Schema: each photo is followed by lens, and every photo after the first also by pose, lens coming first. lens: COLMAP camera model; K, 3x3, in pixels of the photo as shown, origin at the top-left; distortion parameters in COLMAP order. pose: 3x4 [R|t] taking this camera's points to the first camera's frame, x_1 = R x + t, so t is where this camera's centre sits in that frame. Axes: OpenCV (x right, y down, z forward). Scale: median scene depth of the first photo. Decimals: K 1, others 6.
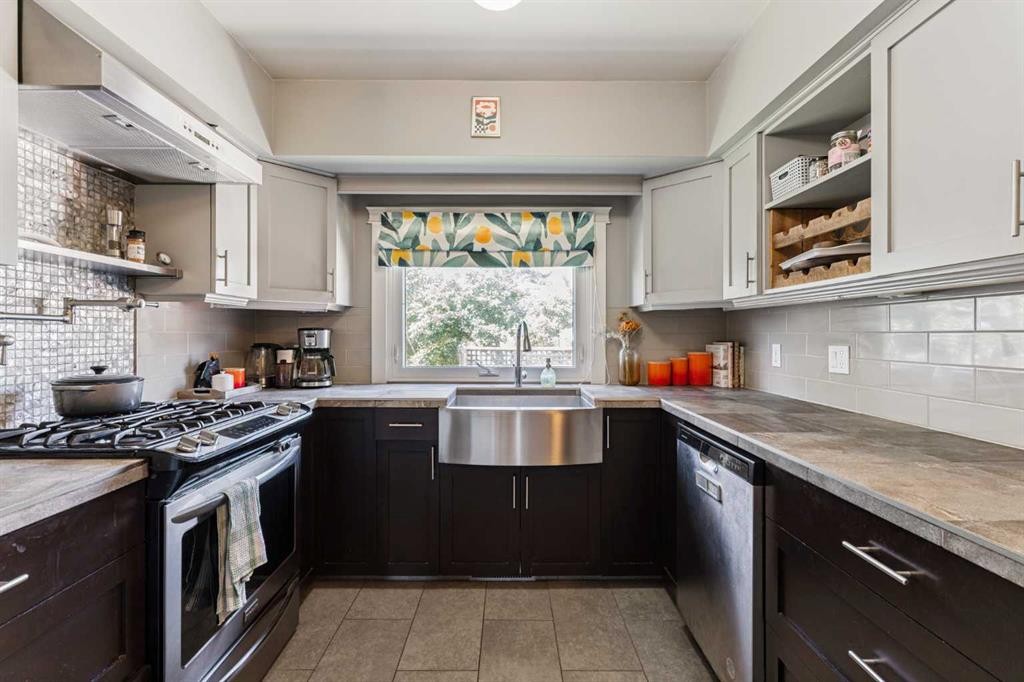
lens RADIAL K [[464.5, 0, 509.3], [0, 464.5, 331.5], [0, 0, 1]] dist [-0.001699, 0.000552]
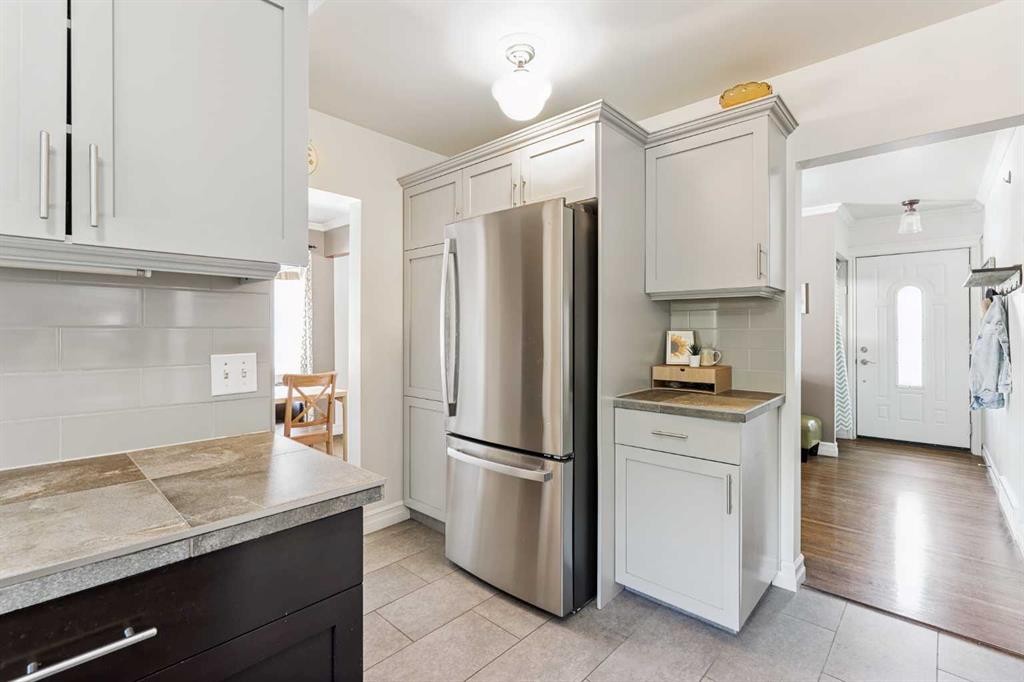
lens RADIAL K [[466.3, 0, 512.1], [0, 466.3, 334.8], [0, 0, 1]] dist [-0.000687, 0.000282]
pose [[-0.732689, -0.004982, 0.680545, -0.063294], [-0.005025, 0.999986, 0.001911, 0.003271], [-0.680545, -0.002020, -0.732704, 0.429931]]
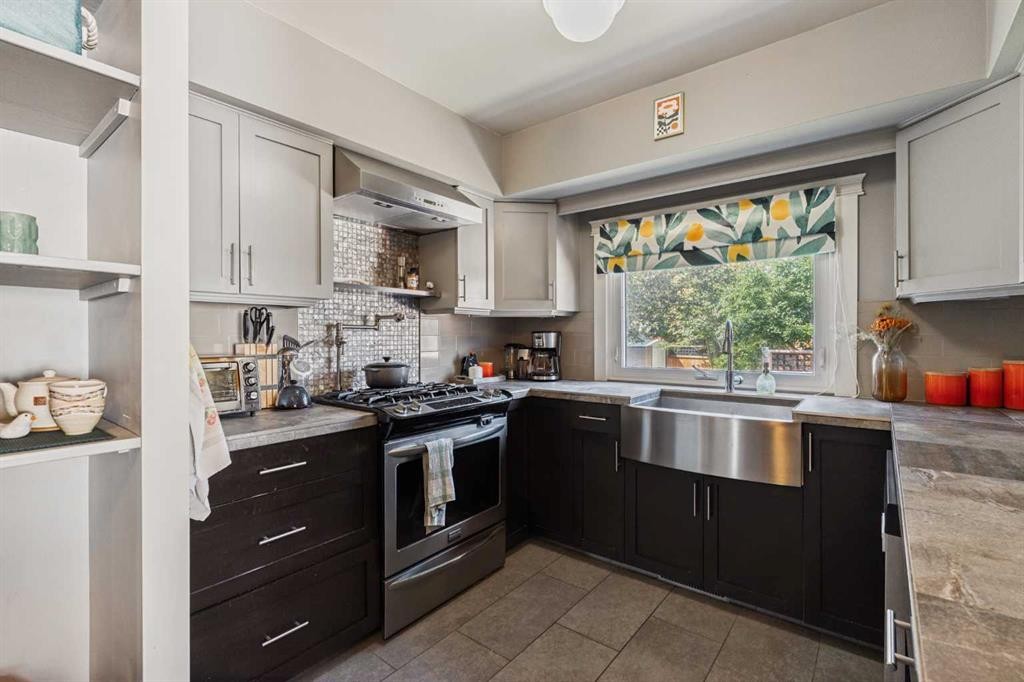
lens RADIAL K [[466.3, 0, 512.1], [0, 466.3, 334.8], [0, 0, 1]] dist [-0.000687, 0.000282]
pose [[0.780251, -0.005068, -0.625447, 0.310451], [0.007772, 0.999969, 0.001592, -0.000424], [0.625419, -0.006103, 0.780265, 0.011883]]
